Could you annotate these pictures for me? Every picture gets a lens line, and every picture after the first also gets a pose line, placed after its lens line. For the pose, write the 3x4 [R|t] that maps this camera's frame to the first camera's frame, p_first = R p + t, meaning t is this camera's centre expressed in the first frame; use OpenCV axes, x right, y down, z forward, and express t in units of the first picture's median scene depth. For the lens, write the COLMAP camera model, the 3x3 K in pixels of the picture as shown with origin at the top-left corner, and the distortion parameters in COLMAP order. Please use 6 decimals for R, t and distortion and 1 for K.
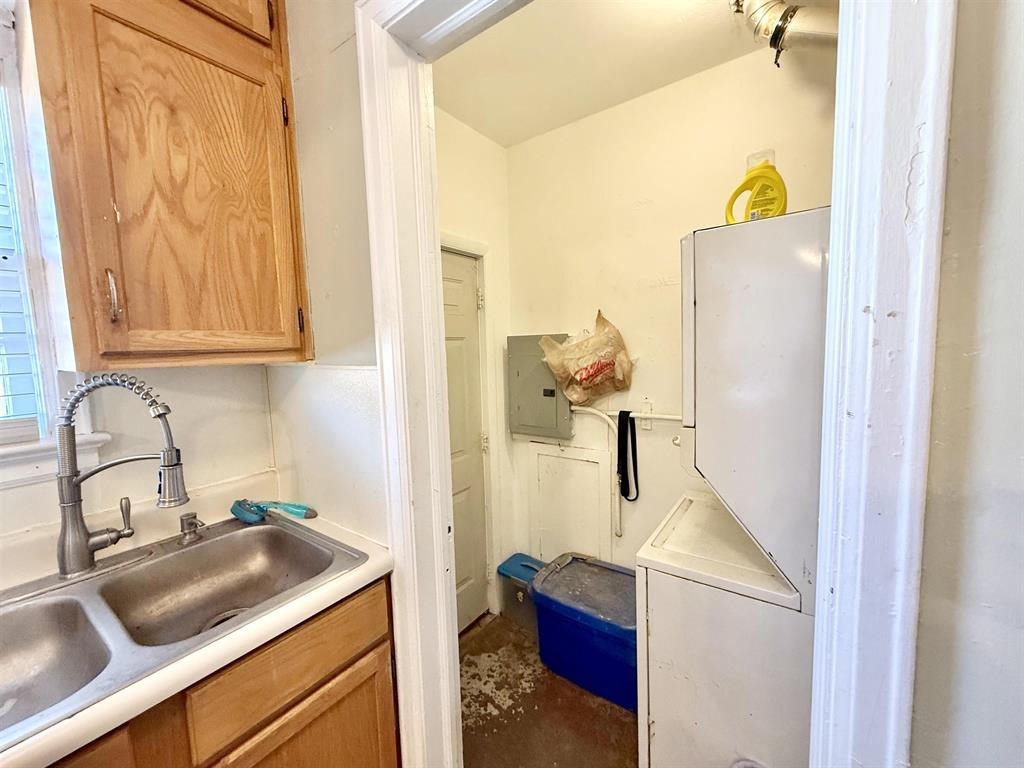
lens RADIAL K [[410.7, 0, 509.4], [0, 410.7, 385.9], [0, 0, 1]] dist [0.004341, 0.000383]
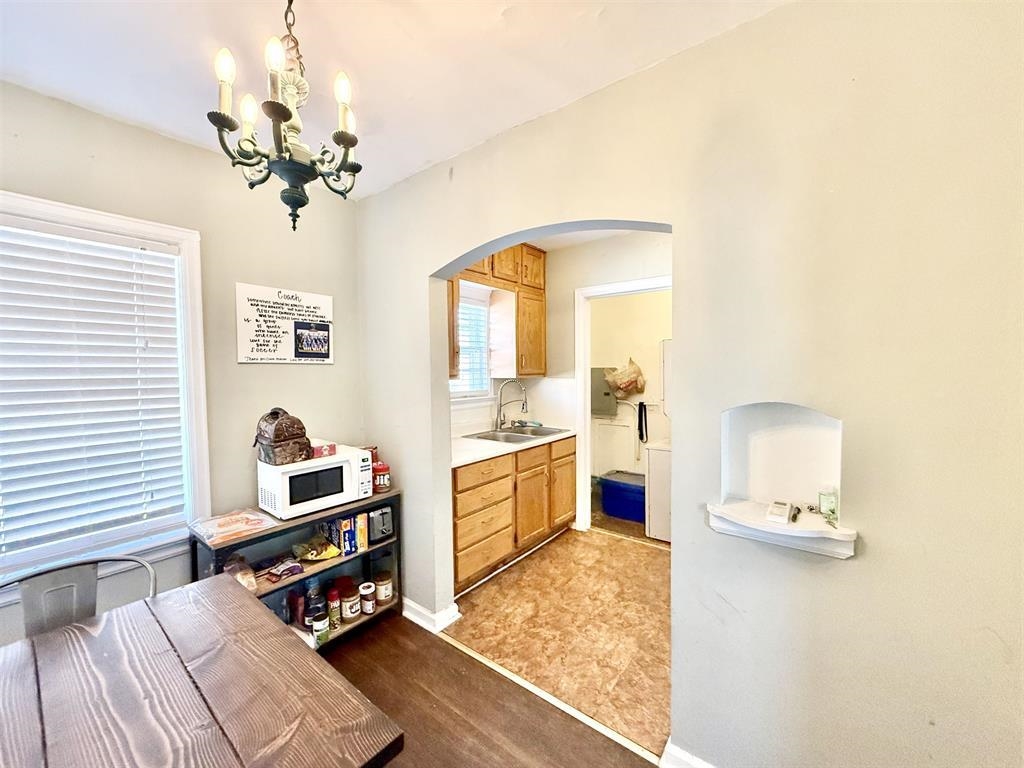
lens RADIAL K [[410.7, 0, 511.3], [0, 410.7, 384.6], [0, 0, 1]] dist [0.004341, 0.000383]
pose [[0.999043, 0.022924, -0.037262, -0.358612], [-0.024768, 0.998451, -0.049827, 0.096750], [0.036062, 0.050702, 0.998063, -1.305323]]
